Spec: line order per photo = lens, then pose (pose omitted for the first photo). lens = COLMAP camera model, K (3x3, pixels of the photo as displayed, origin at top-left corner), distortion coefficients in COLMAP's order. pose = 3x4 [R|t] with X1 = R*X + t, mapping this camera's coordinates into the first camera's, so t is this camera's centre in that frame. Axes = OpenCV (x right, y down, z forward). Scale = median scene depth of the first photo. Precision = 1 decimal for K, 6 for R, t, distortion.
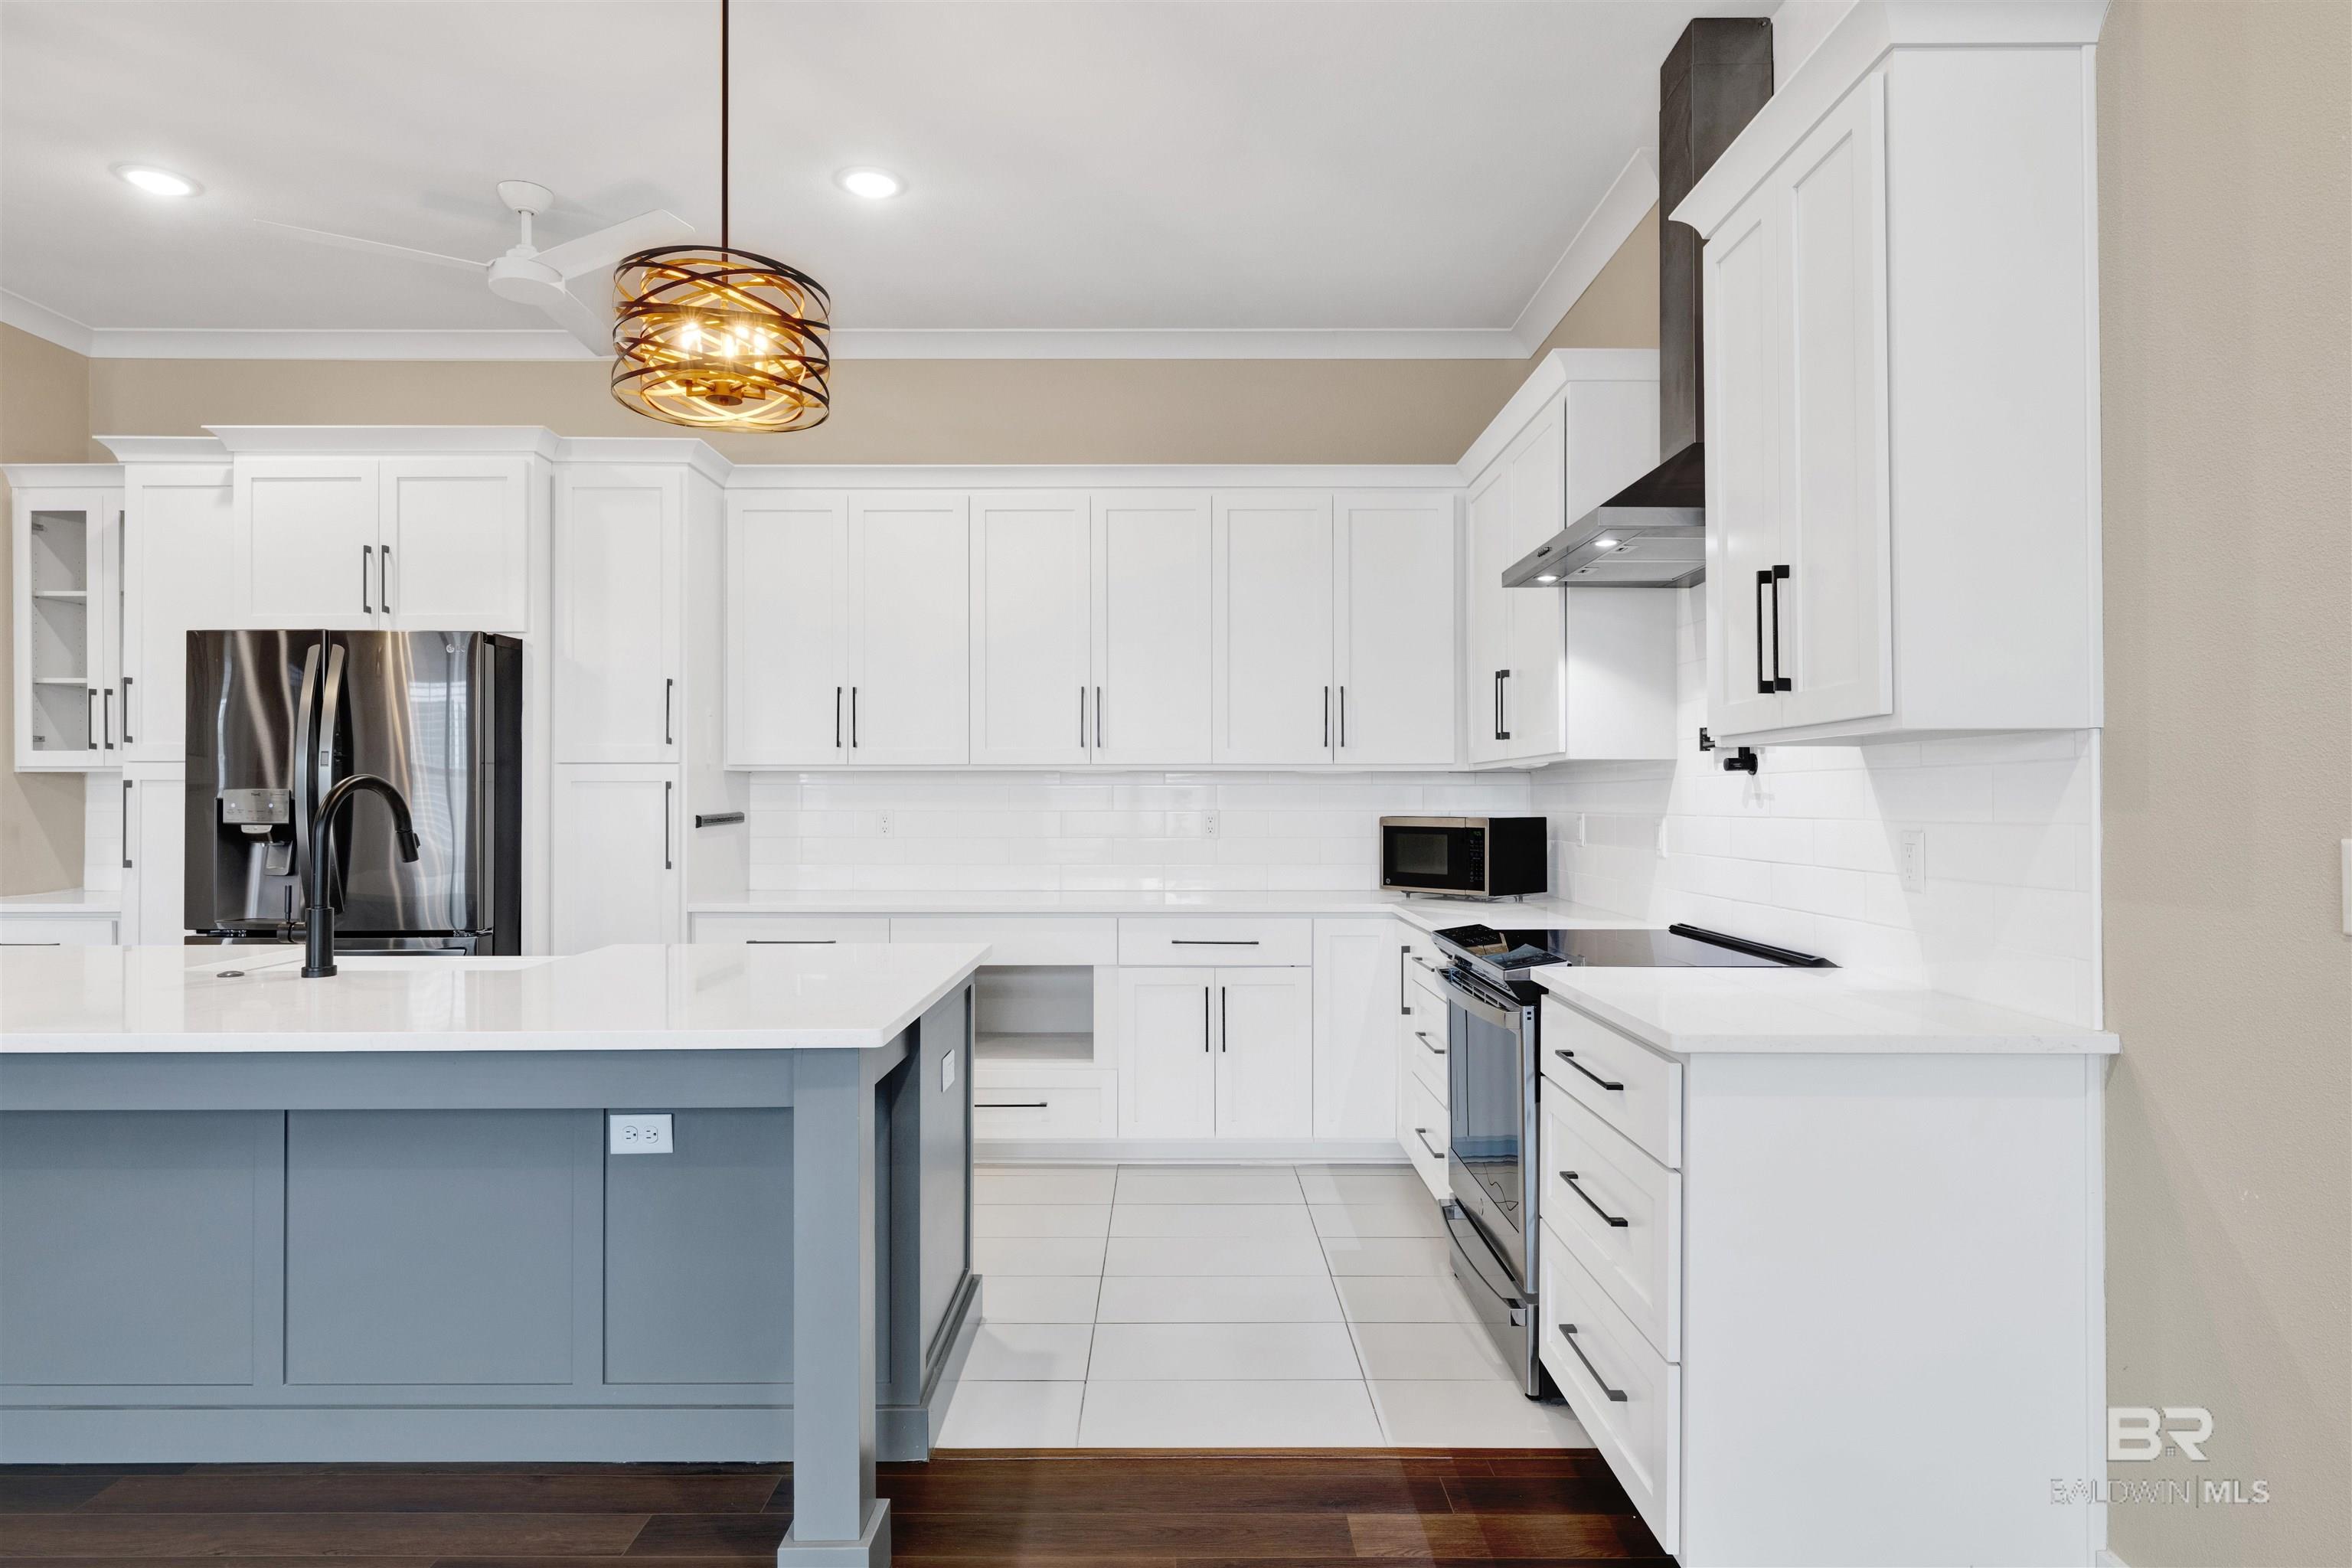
lens RADIAL K [[1285.1, 0, 1176.0], [0, 1285.1, 784.0], [0, 0, 1]] dist [0.001534, 0.000127]
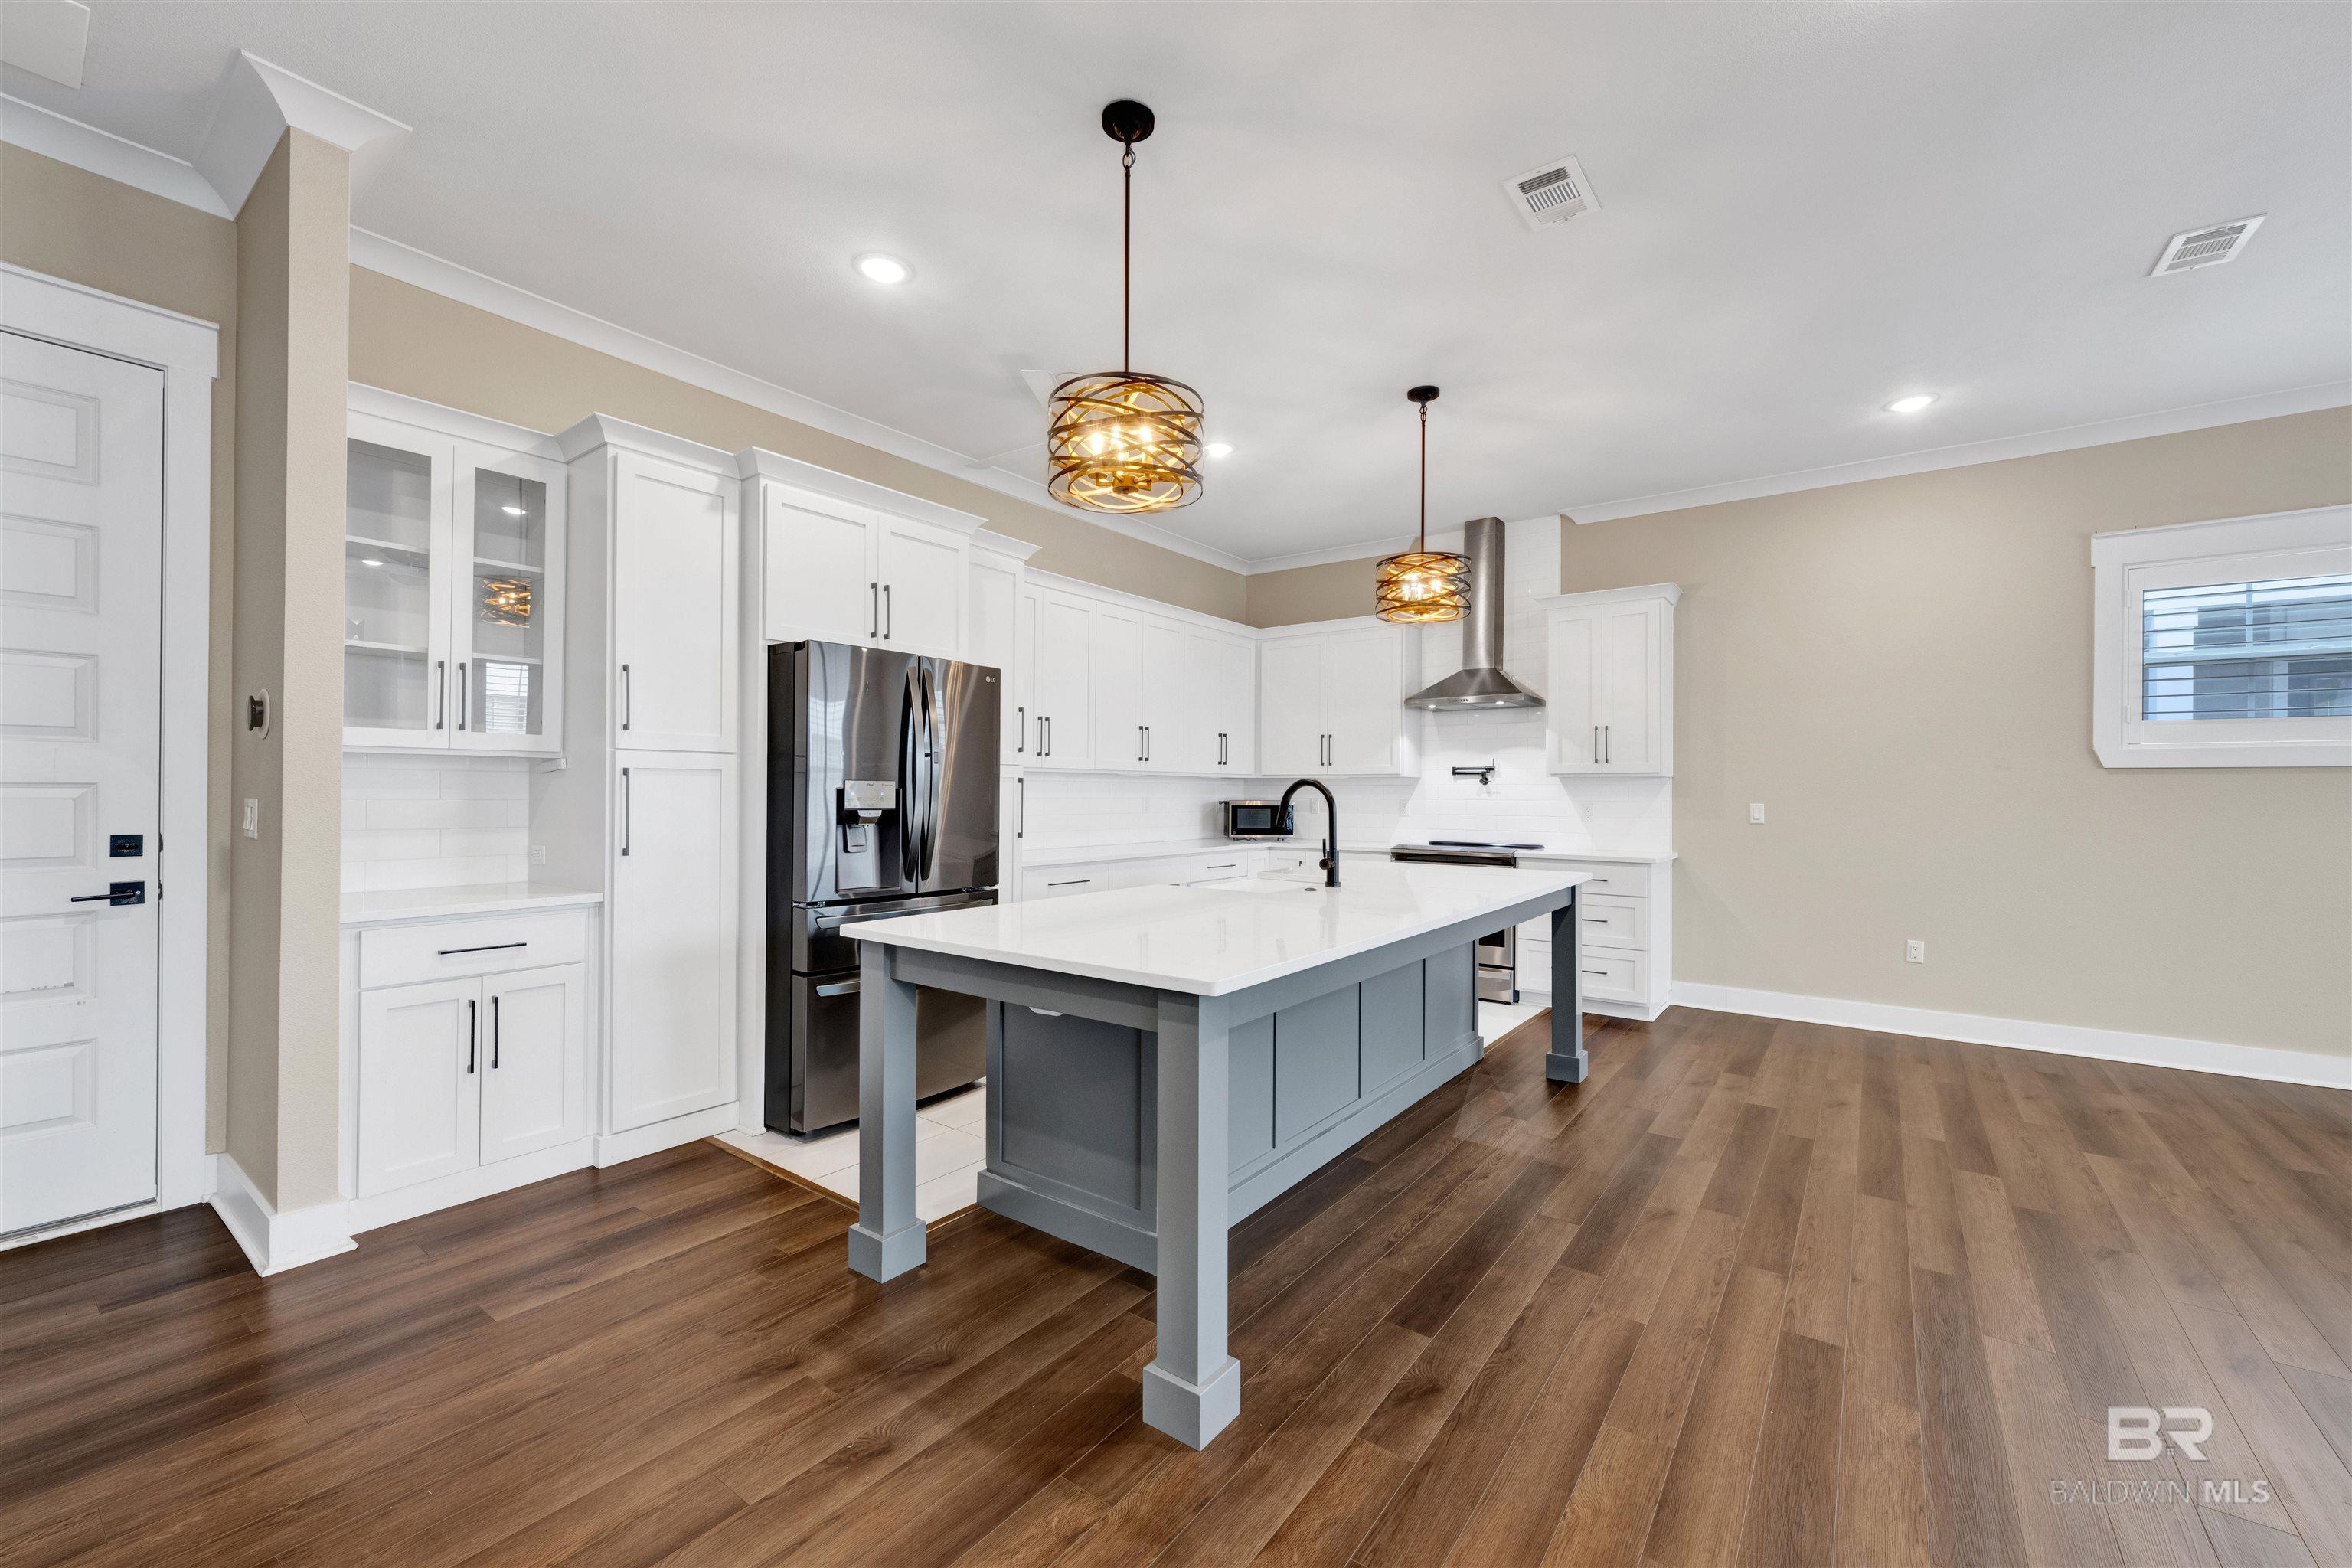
lens RADIAL K [[936.5, 0, 1173.6], [0, 936.5, 790.4], [0, 0, 1]] dist [-0.005432, 0.000410]
pose [[0.603052, 0.004986, 0.797686, -1.242870], [-0.016619, 0.999842, 0.006315, 0.002383], [-0.797528, -0.017065, 0.603040, 0.239462]]
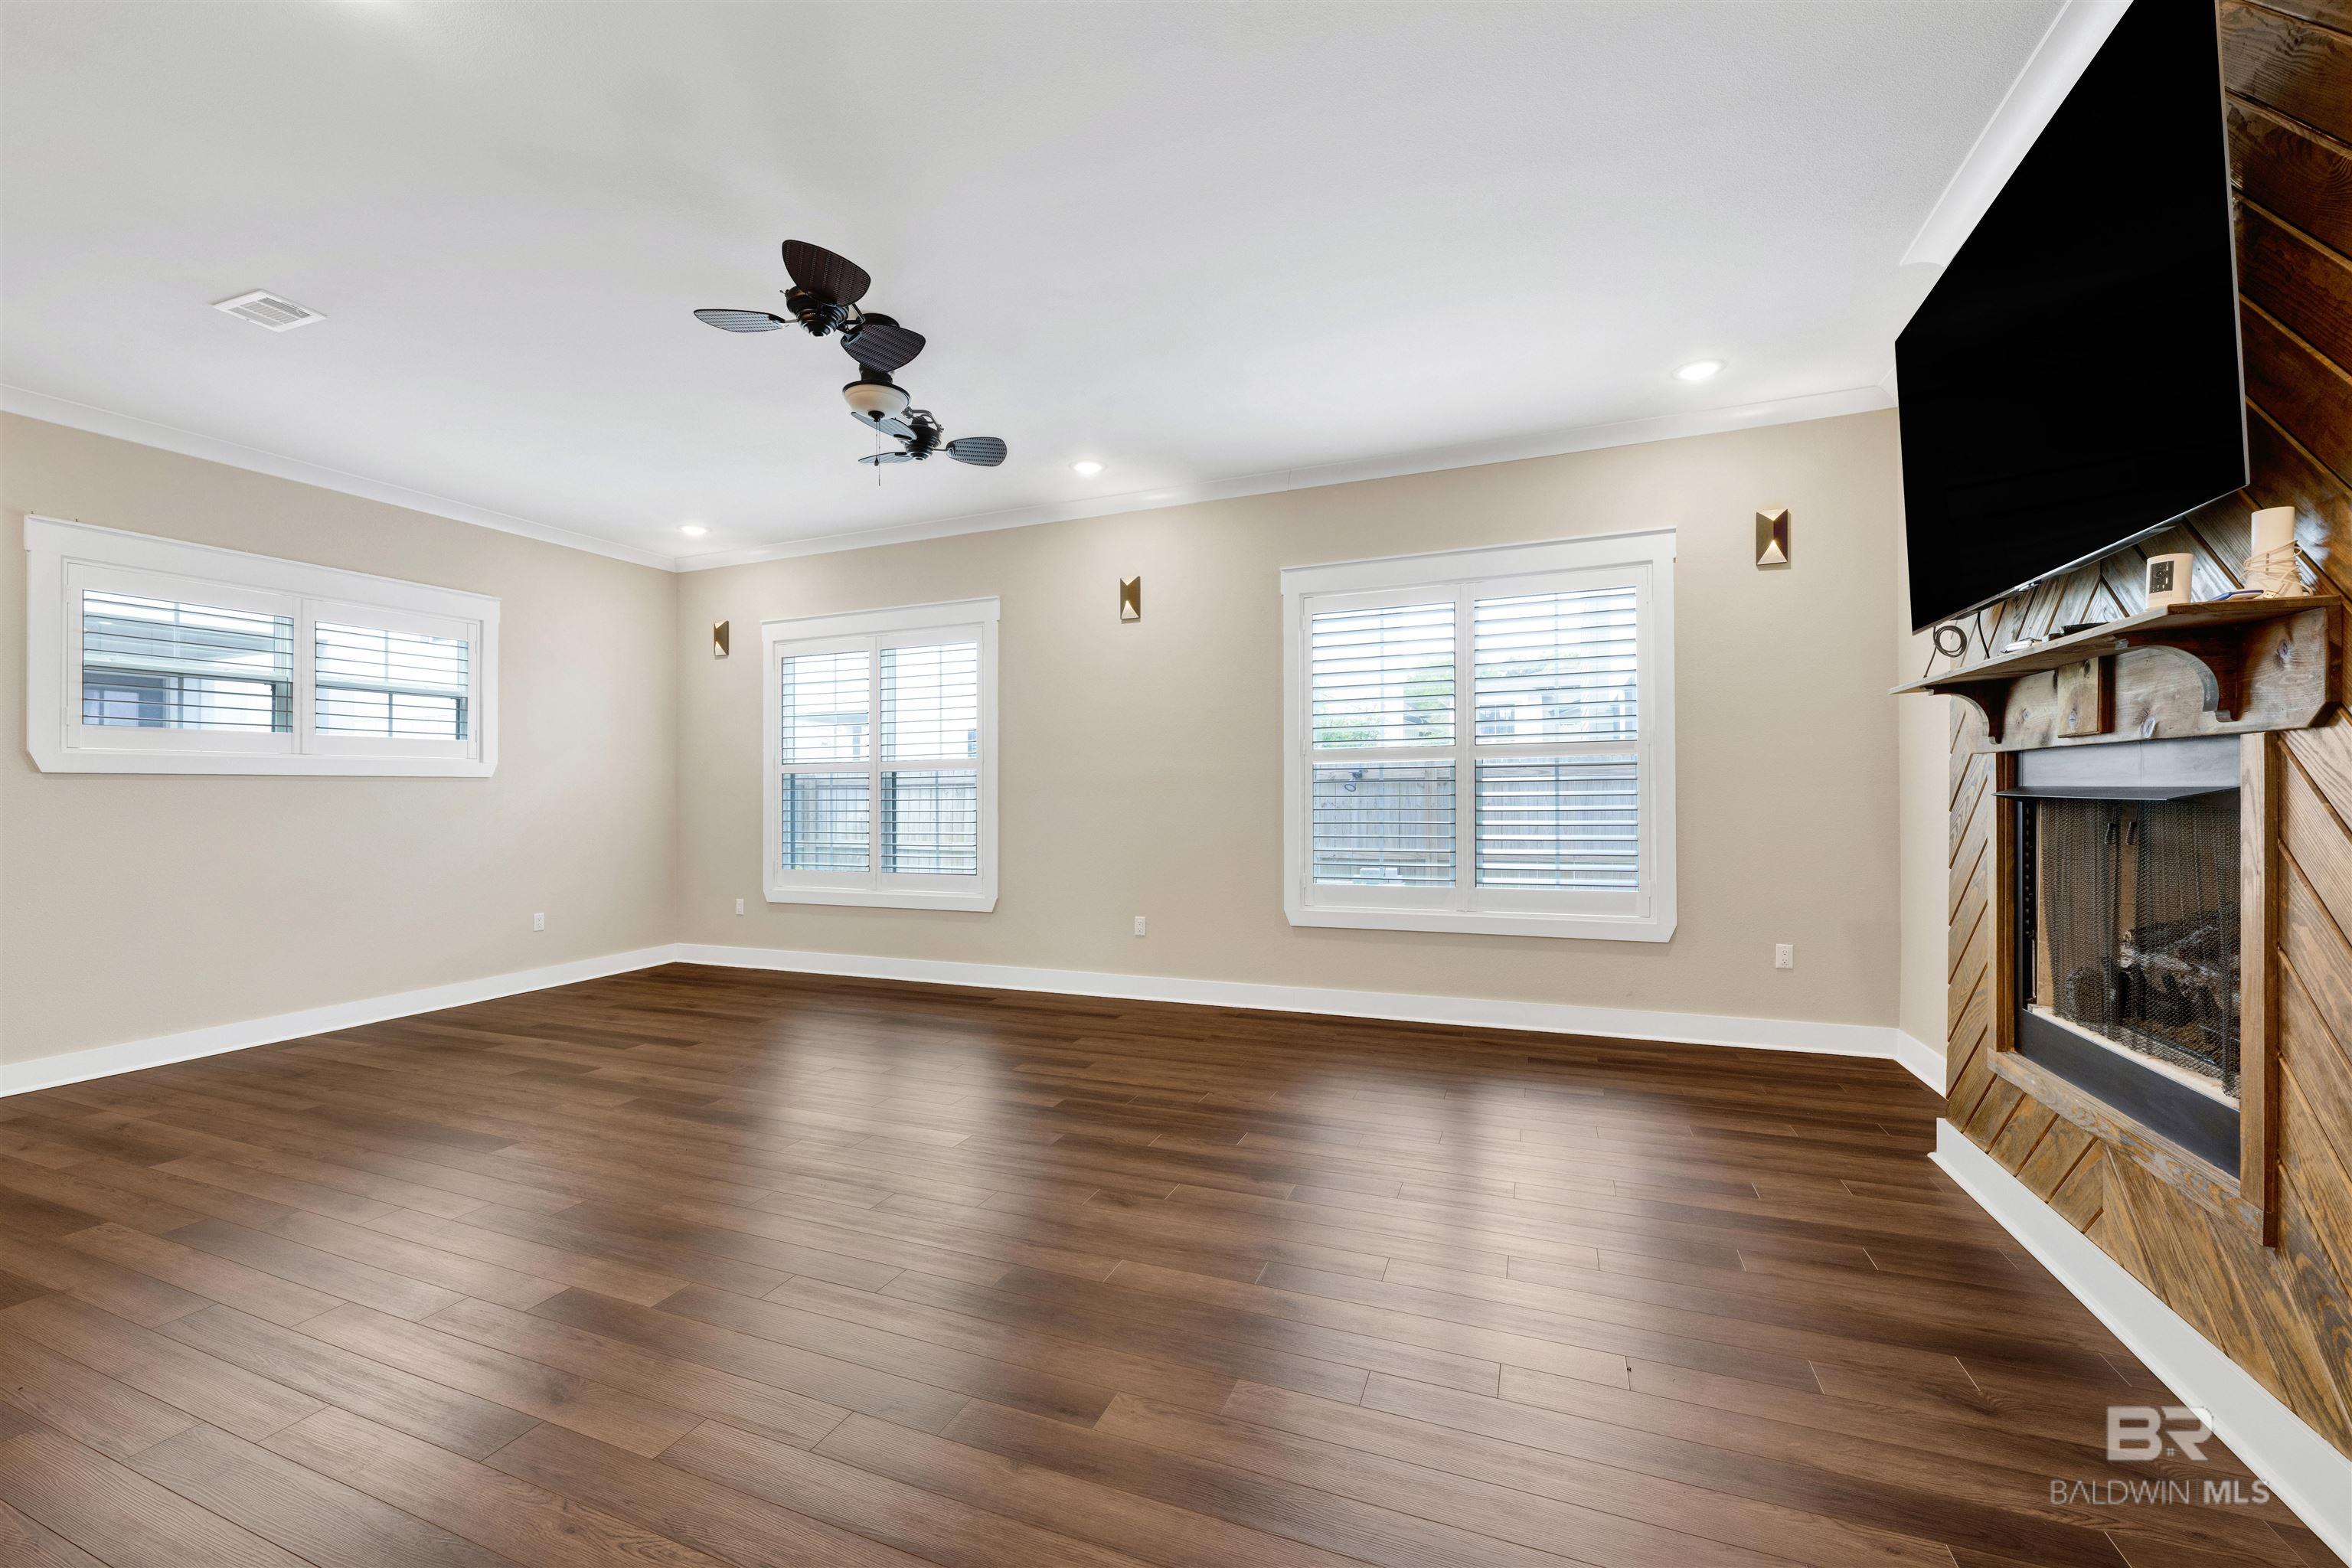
lens RADIAL K [[923.9, 0, 1178.6], [0, 923.9, 794.1], [0, 0, 1]] dist [-0.013065, 0.000174]
pose [[-0.926210, 0.010376, 0.376864, -1.216440], [0.006574, 0.999914, -0.011373, 0.008056], [-0.376950, -0.008056, -0.926199, 0.479421]]
